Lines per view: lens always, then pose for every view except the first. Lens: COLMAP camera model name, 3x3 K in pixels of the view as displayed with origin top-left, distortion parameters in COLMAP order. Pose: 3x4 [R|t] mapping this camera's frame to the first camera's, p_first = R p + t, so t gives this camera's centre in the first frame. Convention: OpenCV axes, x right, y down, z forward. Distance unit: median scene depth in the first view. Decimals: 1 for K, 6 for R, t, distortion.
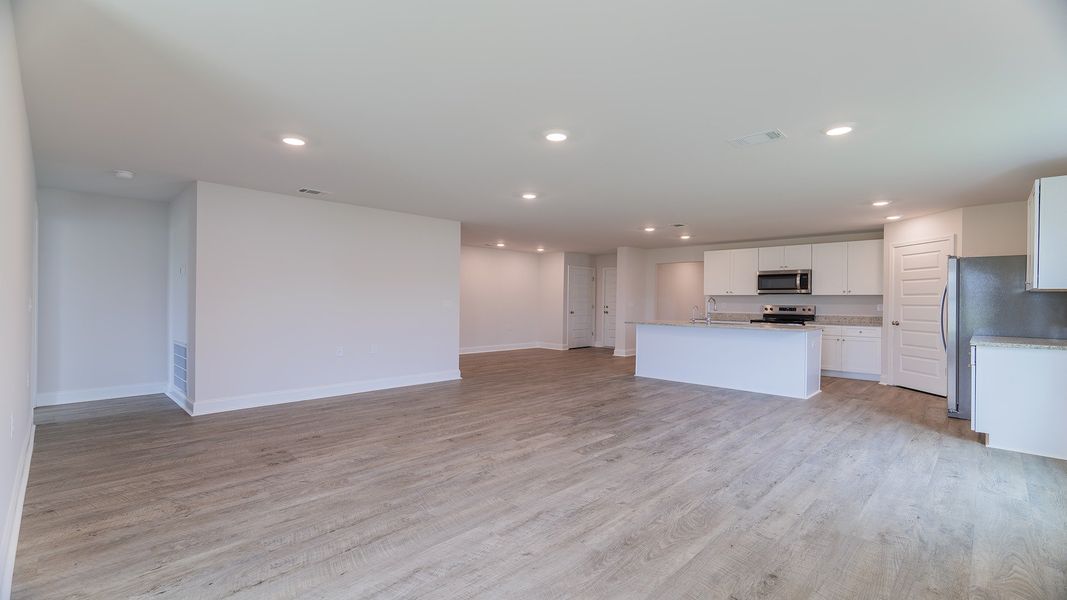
lens RADIAL K [[465.7, 0, 534.3], [0, 465.7, 299.7], [0, 0, 1]] dist [-0.001419, 0.000440]
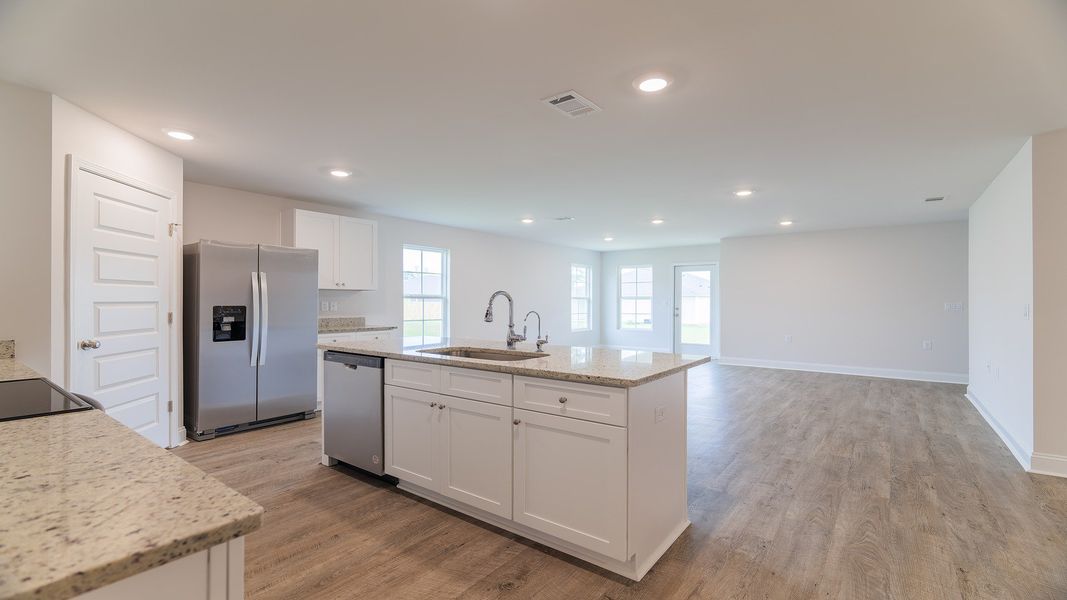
lens RADIAL K [[465.7, 0, 534.3], [0, 465.7, 299.7], [0, 0, 1]] dist [-0.001419, 0.000440]
pose [[-0.992228, -0.011574, -0.123895, 0.472849], [-0.011075, 0.999928, -0.004719, 0.006106], [0.123940, -0.003310, -0.992284, 1.688180]]
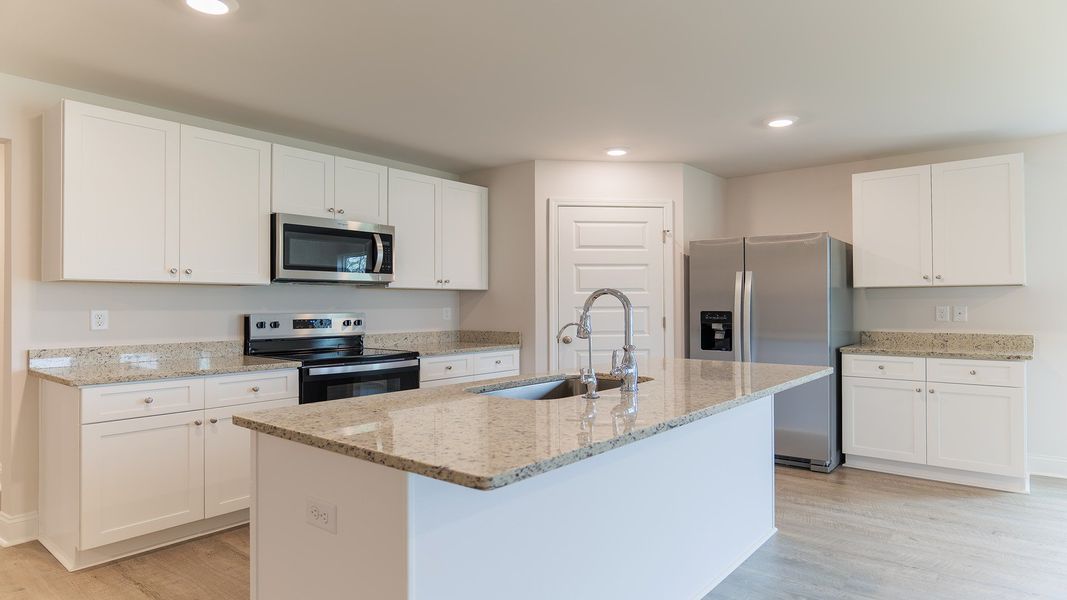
lens RADIAL K [[608.9, 0, 535.3], [0, 608.9, 298.2], [0, 0, 1]] dist [-0.009089, 0.001477]
pose [[-0.084820, 0.004185, 0.996388, 0.047938], [0.000888, 0.999991, -0.004125, 0.003115], [-0.996396, 0.000534, -0.084823, 1.250113]]
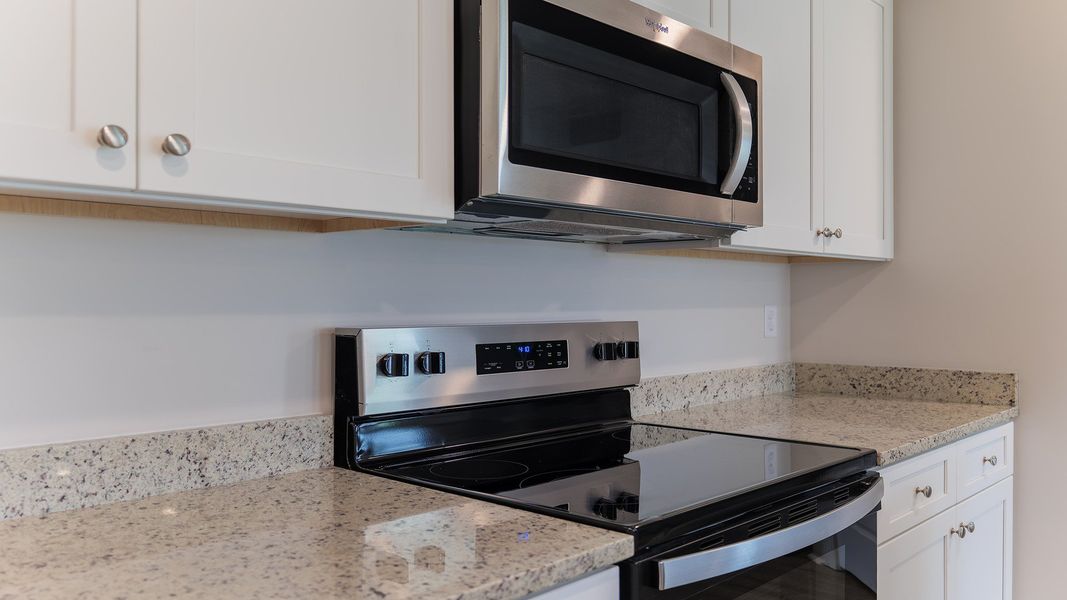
lens RADIAL K [[856.7, 0, 533.5], [0, 856.7, 300.0], [0, 0, 1]] dist [-0.000404, 0.001142]
pose [[-0.019613, -0.006583, 0.999786, 0.463224], [-0.001412, 0.999978, 0.006557, 0.006612], [-0.999807, -0.001283, -0.019622, 1.455180]]
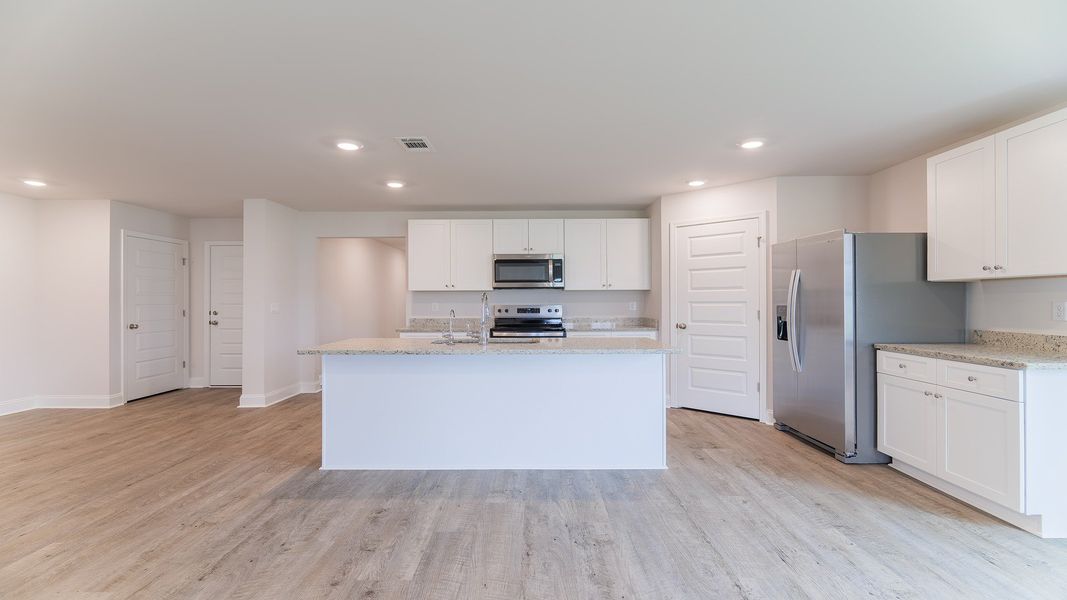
lens RADIAL K [[491.9, 0, 535.9], [0, 491.9, 301.1], [0, 0, 1]] dist [-0.001404, 0.000386]
pose [[0.717298, -0.011615, 0.696670, 0.049238], [0.009121, 0.999932, 0.007280, 0.001544], [-0.696707, 0.001133, 0.717355, 0.667113]]
